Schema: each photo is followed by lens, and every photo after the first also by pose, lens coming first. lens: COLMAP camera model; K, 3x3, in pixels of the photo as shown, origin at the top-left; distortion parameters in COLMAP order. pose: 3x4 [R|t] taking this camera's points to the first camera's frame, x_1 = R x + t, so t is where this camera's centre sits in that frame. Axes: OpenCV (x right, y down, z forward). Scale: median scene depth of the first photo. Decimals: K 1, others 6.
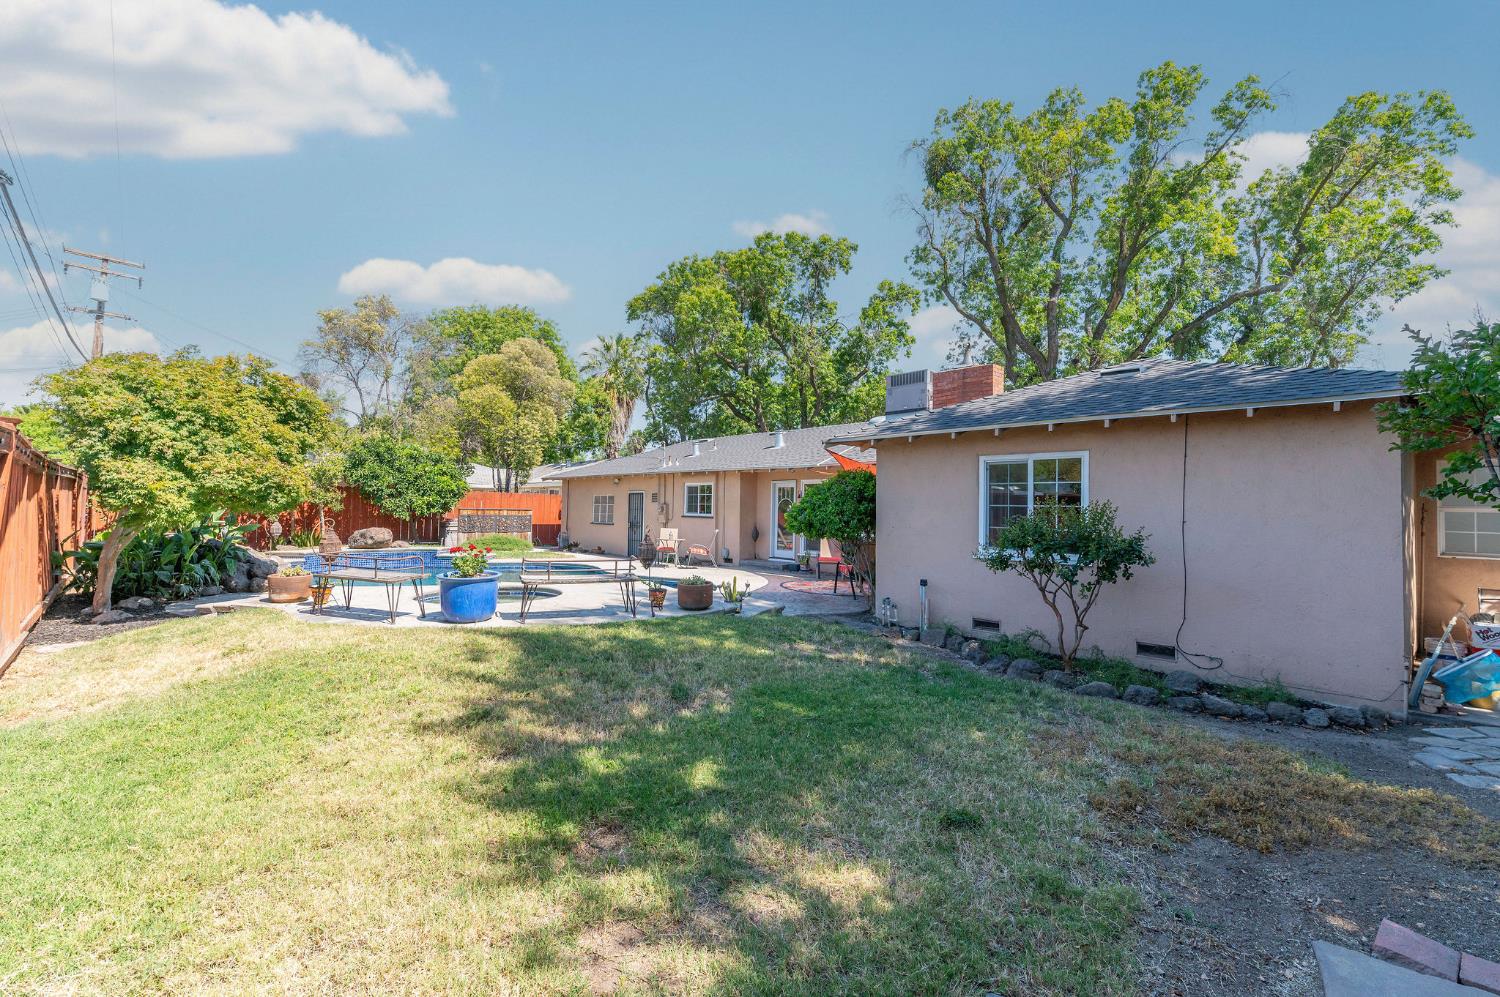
lens RADIAL K [[656.5, 0, 759.7], [0, 656.5, 501.5], [0, 0, 1]] dist [0.000052, -0.000080]
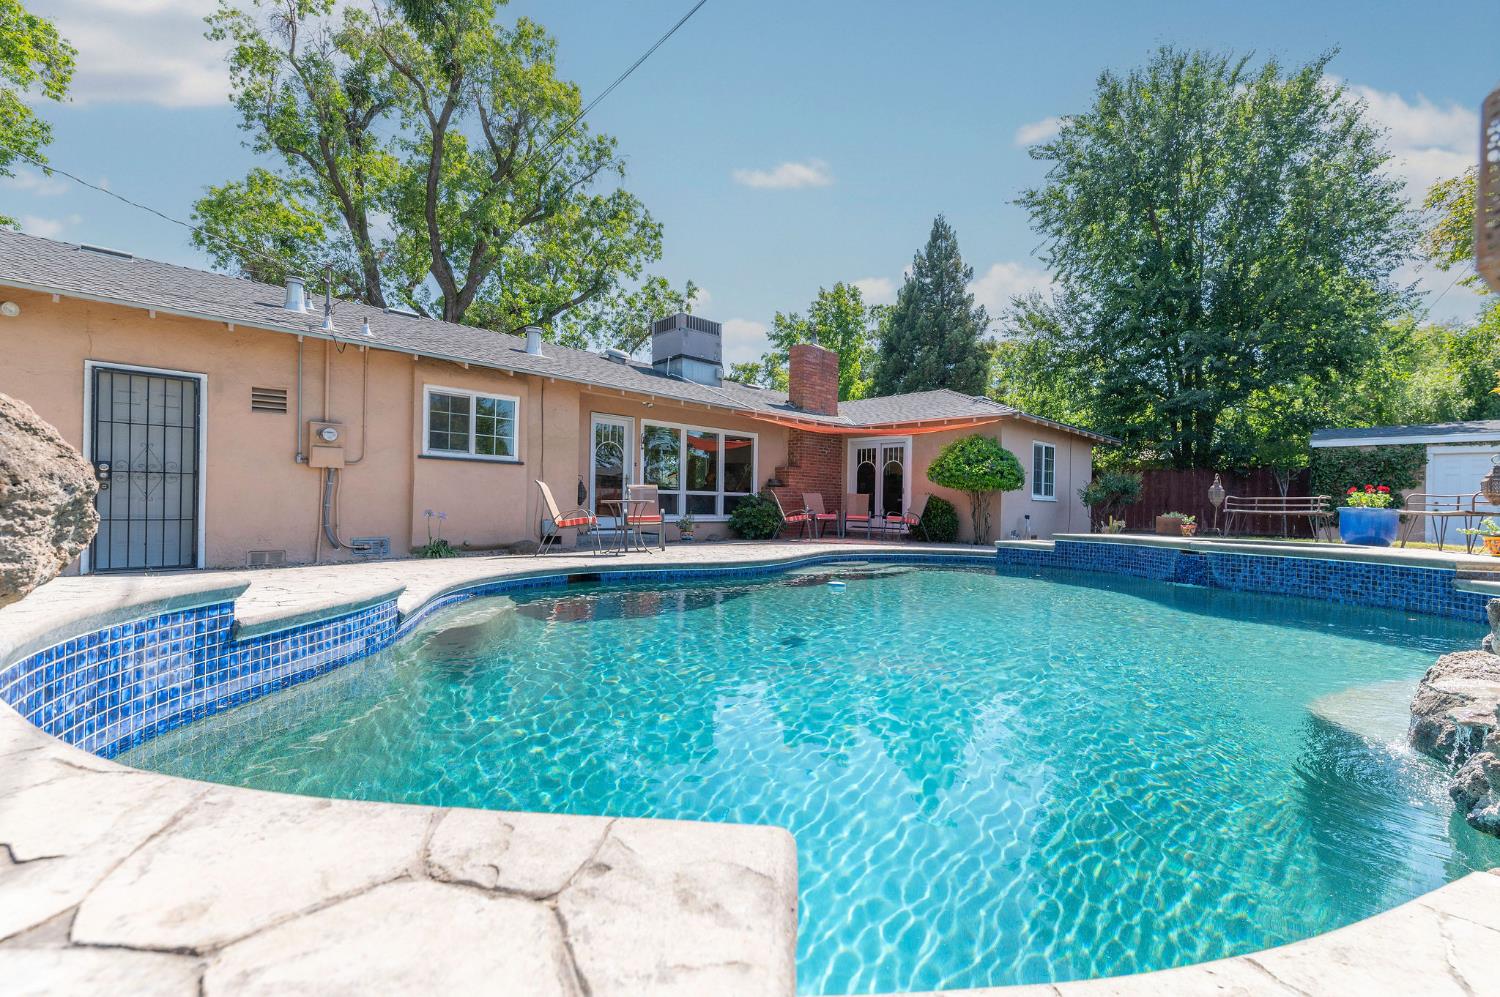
lens RADIAL K [[640.8, 0, 750.1], [0, 640.8, 502.7], [0, 0, 1]] dist [0.002334, 0.000334]
pose [[-0.016964, -0.013139, 0.999770, -0.415342], [-0.030385, 0.999459, 0.012620, 0.030791], [-0.999394, -0.030164, -0.017354, 0.567919]]
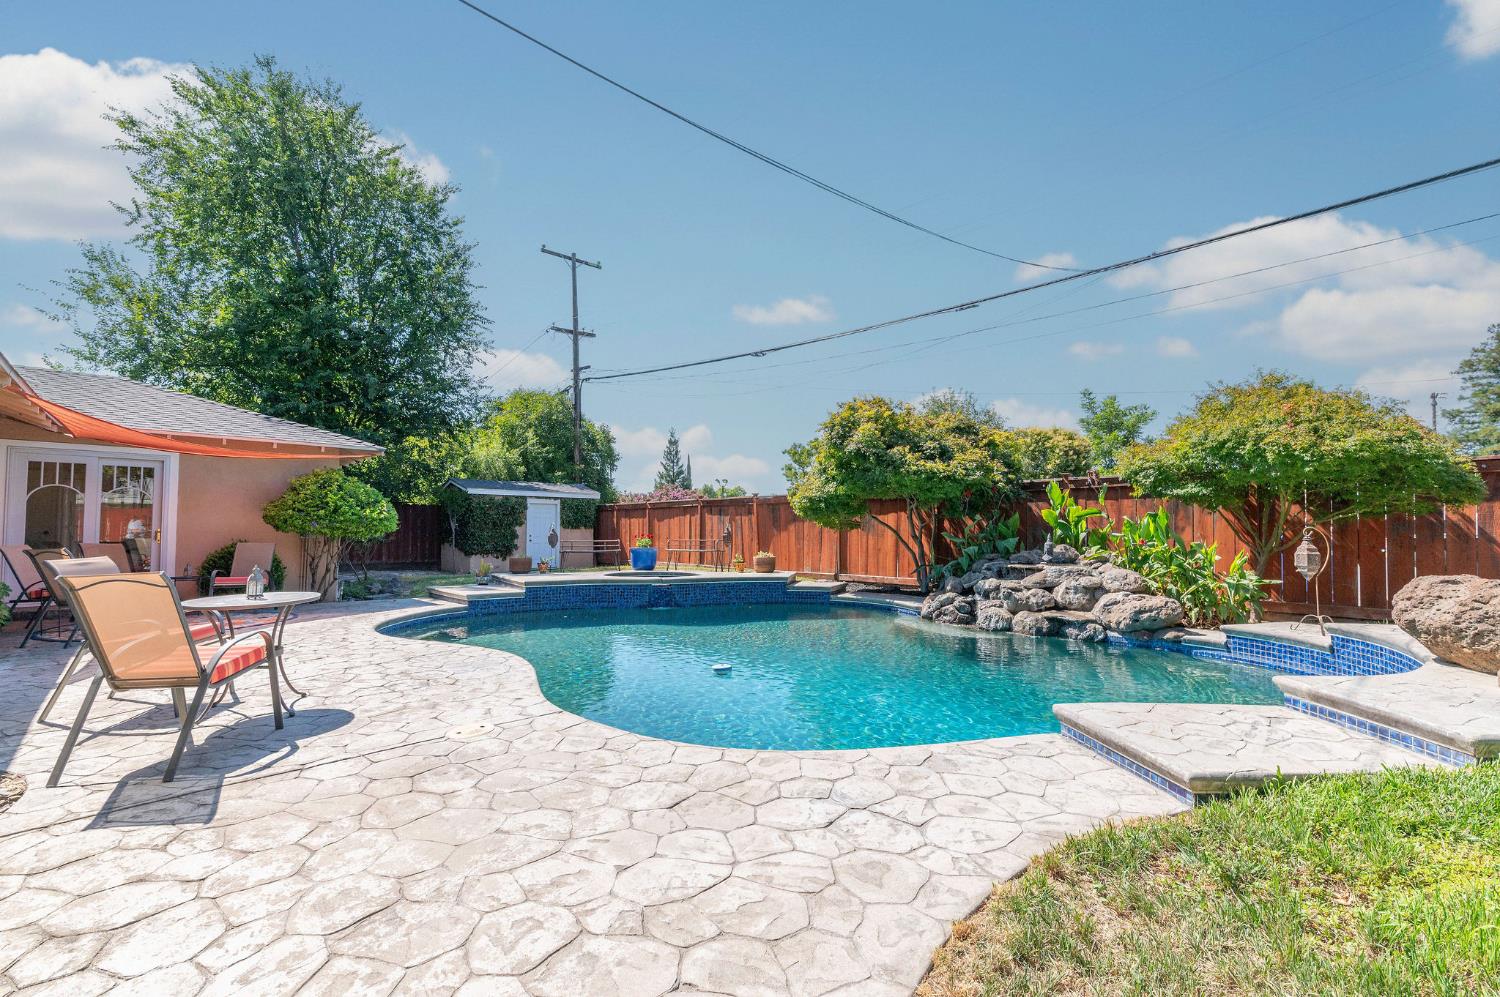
lens RADIAL K [[652.5, 0, 754.5], [0, 652.5, 501.1], [0, 0, 1]] dist [0.000776, -0.000177]
pose [[-0.999720, -0.016726, 0.016726, -0.207678], [-0.017632, 0.998297, -0.055610, 0.018830], [-0.015767, -0.055889, -0.998312, 0.782954]]
